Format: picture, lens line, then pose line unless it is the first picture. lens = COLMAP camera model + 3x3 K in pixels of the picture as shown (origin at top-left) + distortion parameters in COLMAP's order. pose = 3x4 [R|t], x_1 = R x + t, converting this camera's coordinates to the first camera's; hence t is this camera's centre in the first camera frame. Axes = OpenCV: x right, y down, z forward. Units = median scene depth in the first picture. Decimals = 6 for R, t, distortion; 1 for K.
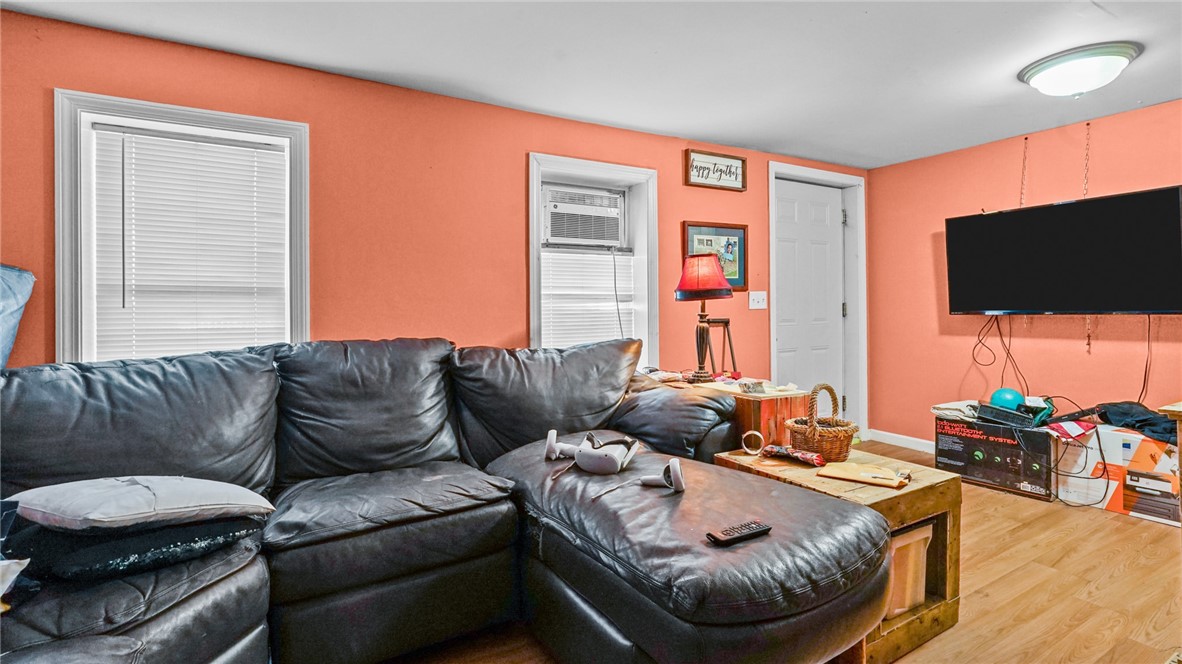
lens RADIAL K [[557.0, 0, 592.0], [0, 557.0, 301.4], [0, 0, 1]] dist [-0.039054, 0.000388]
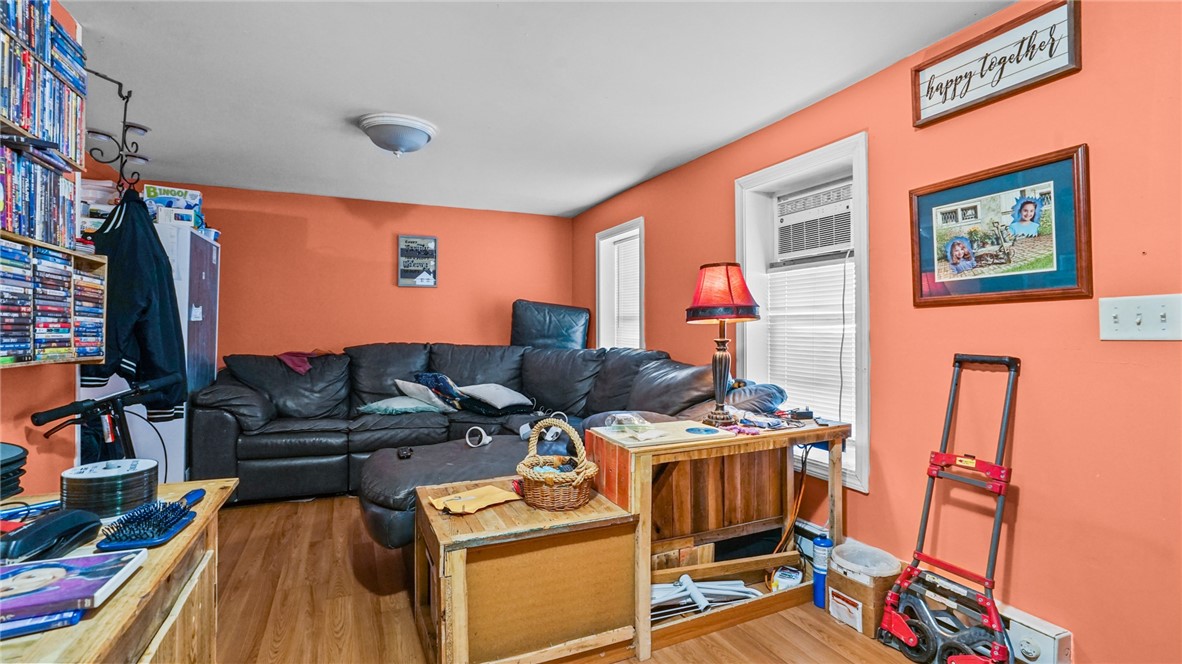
lens RADIAL K [[536.2, 0, 594.2], [0, 536.2, 334.2], [0, 0, 1]] dist [-0.001521, 0.000067]
pose [[-0.088273, 0.022340, -0.995846, 0.767239], [0.013057, 0.999689, 0.021269, -0.003930], [0.996011, -0.011125, -0.088537, 0.686314]]
